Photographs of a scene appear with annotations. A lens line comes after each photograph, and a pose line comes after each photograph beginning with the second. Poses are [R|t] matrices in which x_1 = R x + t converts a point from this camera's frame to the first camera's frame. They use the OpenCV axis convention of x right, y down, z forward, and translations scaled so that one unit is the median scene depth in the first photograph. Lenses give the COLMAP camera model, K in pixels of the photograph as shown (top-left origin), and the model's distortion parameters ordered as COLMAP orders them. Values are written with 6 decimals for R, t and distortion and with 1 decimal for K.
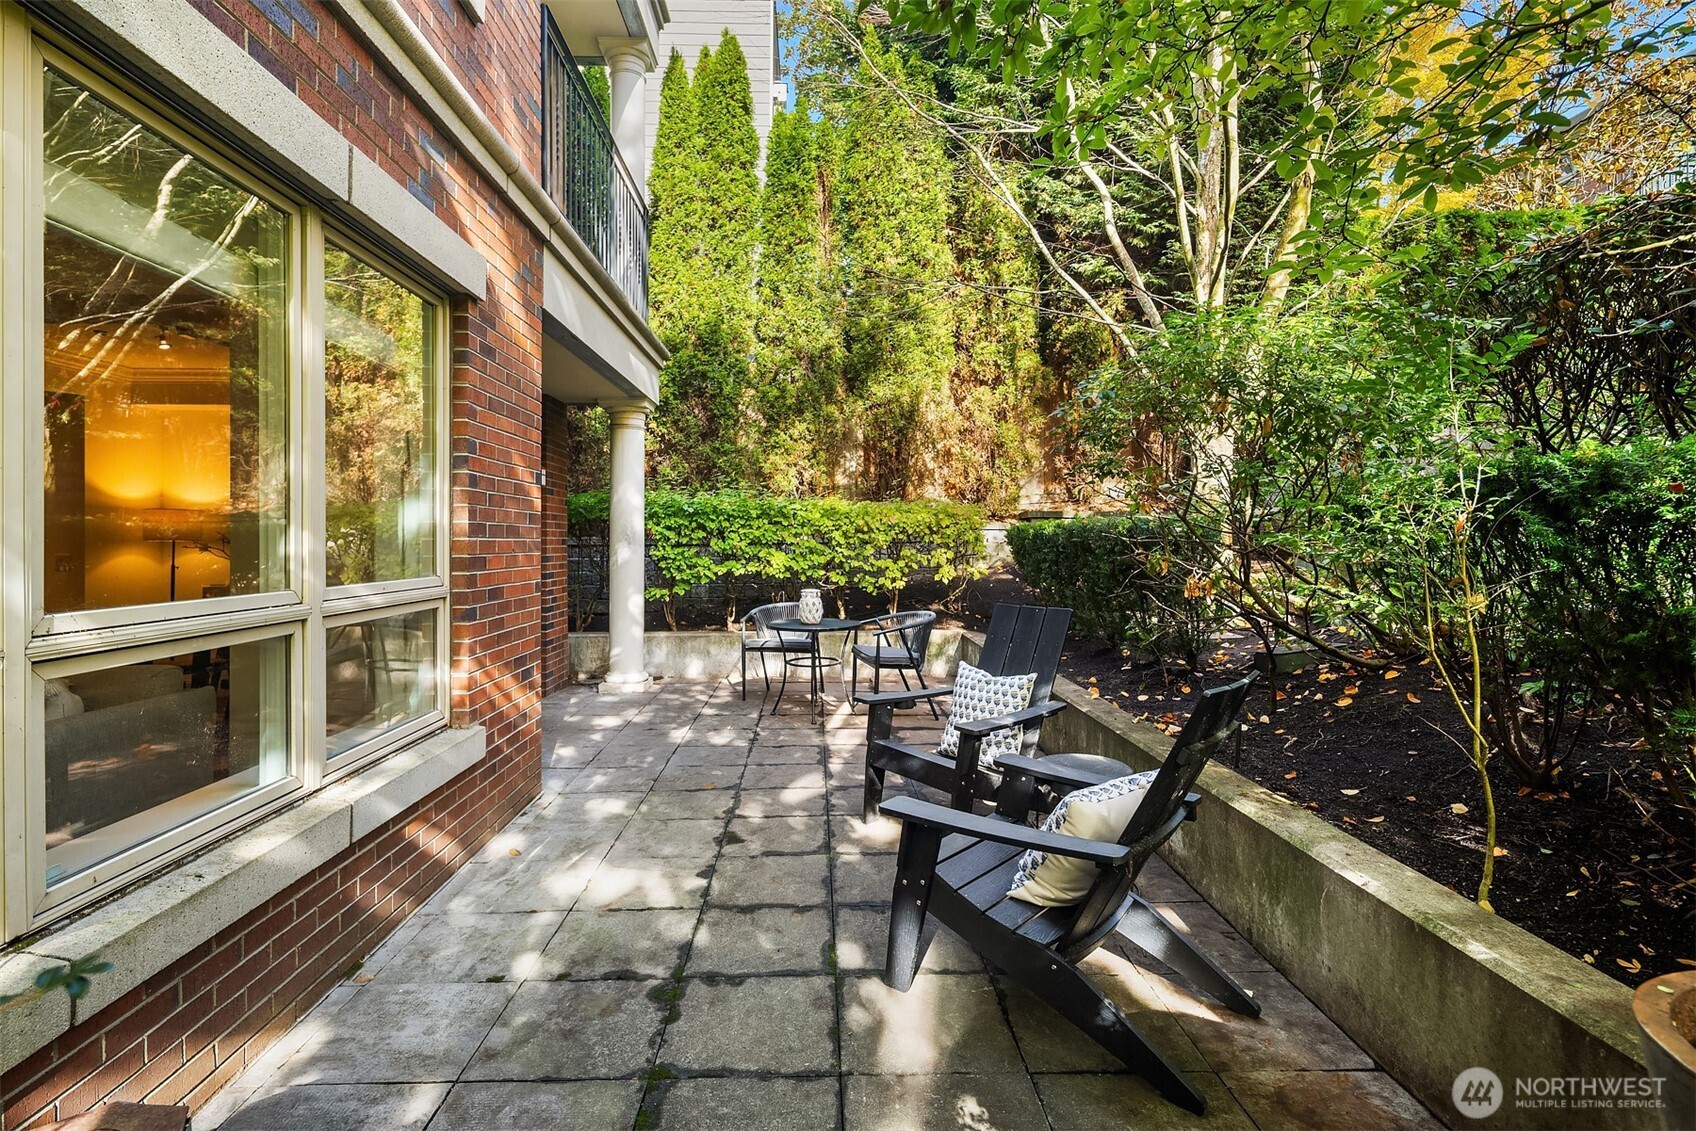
lens RADIAL K [[818.6, 0, 840.0], [0, 818.6, 550.6], [0, 0, 1]] dist [0.004129, -0.006996]
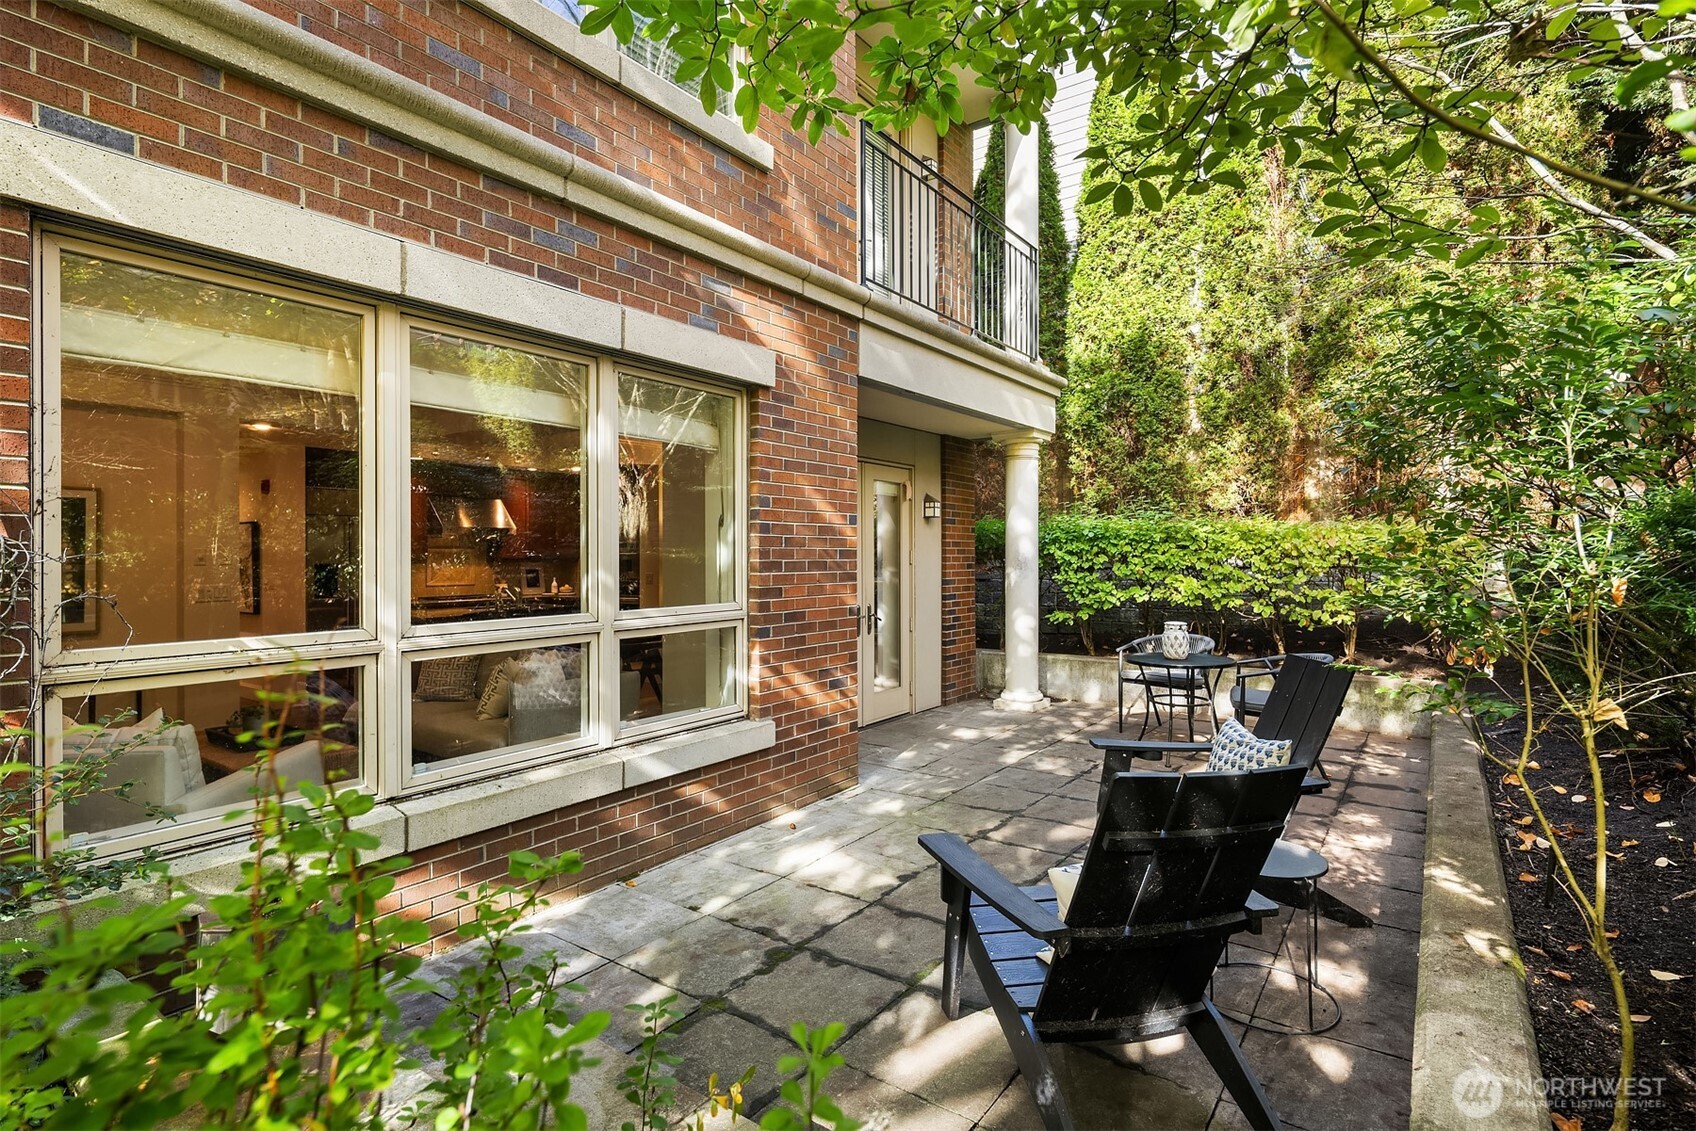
lens RADIAL K [[818.6, 0, 835.0], [0, 818.6, 559.1], [0, 0, 1]] dist [0.004129, -0.006996]
pose [[0.794863, 0.003033, -0.606781, 0.172801], [-0.006922, 0.999968, -0.004069, -0.013535], [0.606749, 0.007435, 0.794858, 0.020501]]
